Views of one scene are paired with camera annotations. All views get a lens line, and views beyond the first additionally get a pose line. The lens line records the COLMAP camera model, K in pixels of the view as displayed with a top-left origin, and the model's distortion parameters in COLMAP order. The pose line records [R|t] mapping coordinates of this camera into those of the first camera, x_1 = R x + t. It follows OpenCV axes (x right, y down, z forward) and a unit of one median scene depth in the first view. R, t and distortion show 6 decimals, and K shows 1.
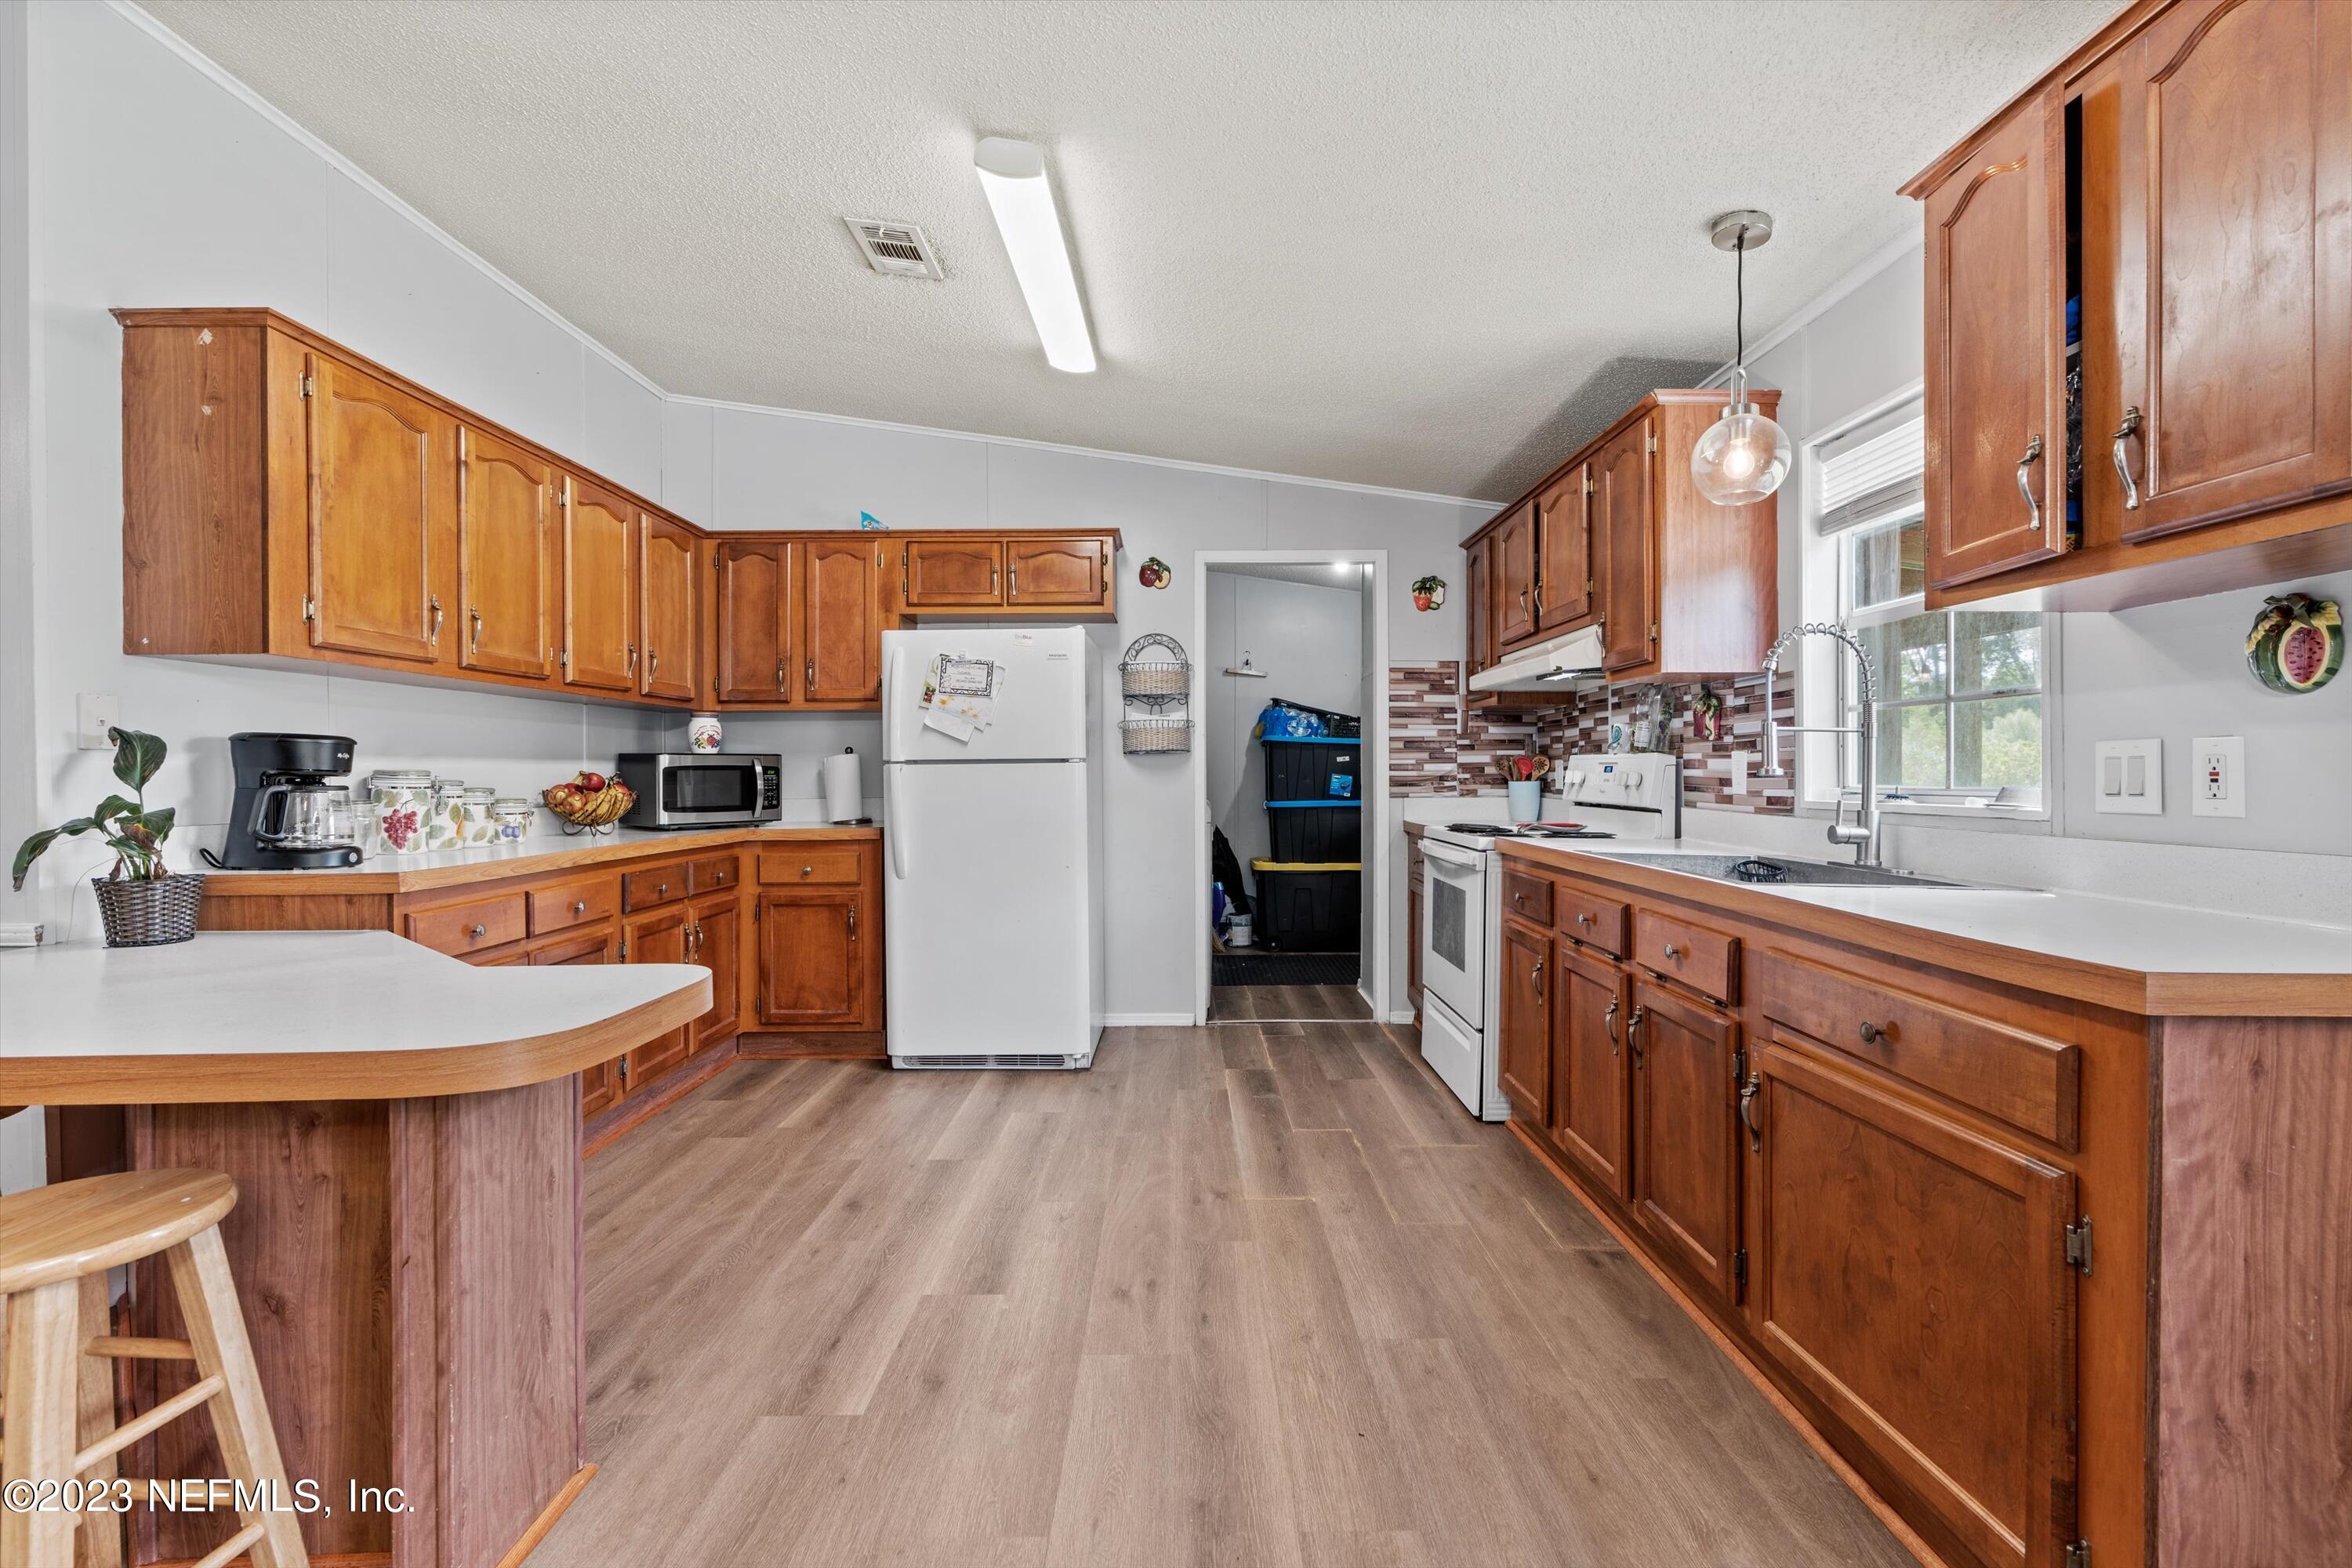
lens RADIAL K [[1060.8, 0, 1208.2], [0, 1060.8, 775.8], [0, 0, 1]] dist [-0.010151, 0.003364]
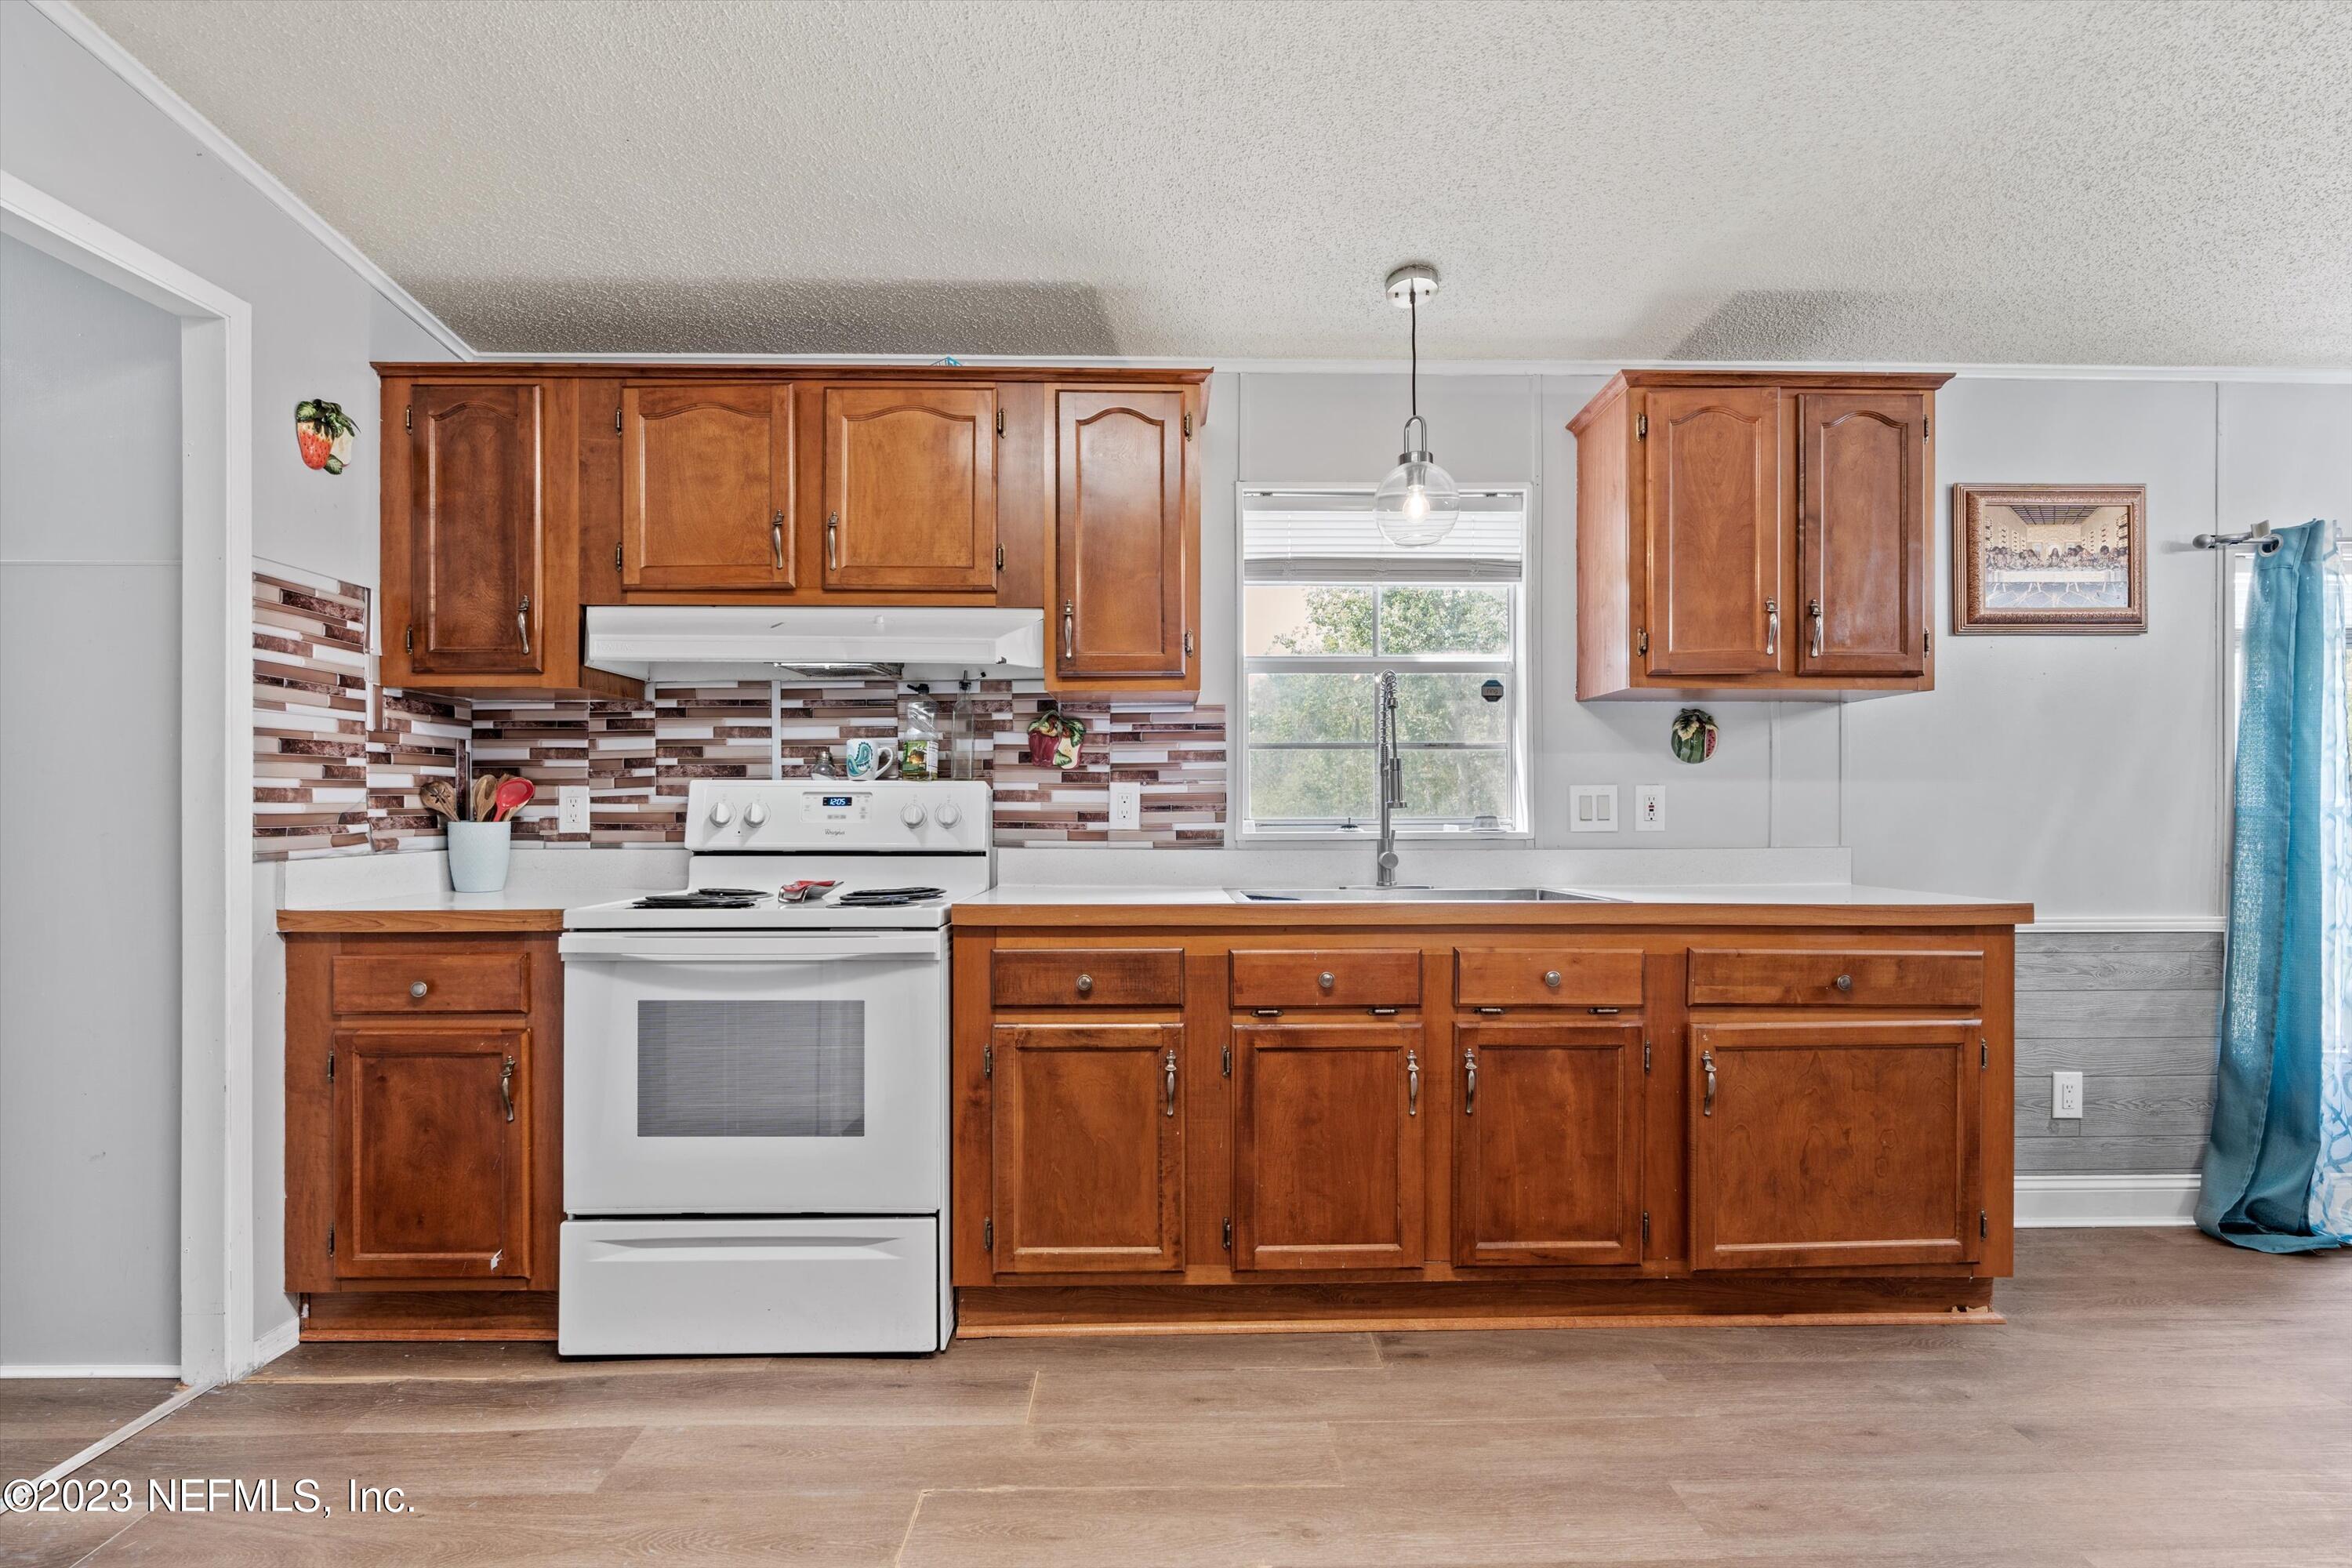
lens RADIAL K [[1060.8, 0, 1179.3], [0, 1060.8, 804.3], [0, 0, 1]] dist [-0.010151, 0.003364]
pose [[0.007749, 0.003205, 0.999965, -0.561490], [0.003925, 0.999987, -0.003236, -0.001921], [-0.999962, 0.003950, 0.007736, 1.265471]]
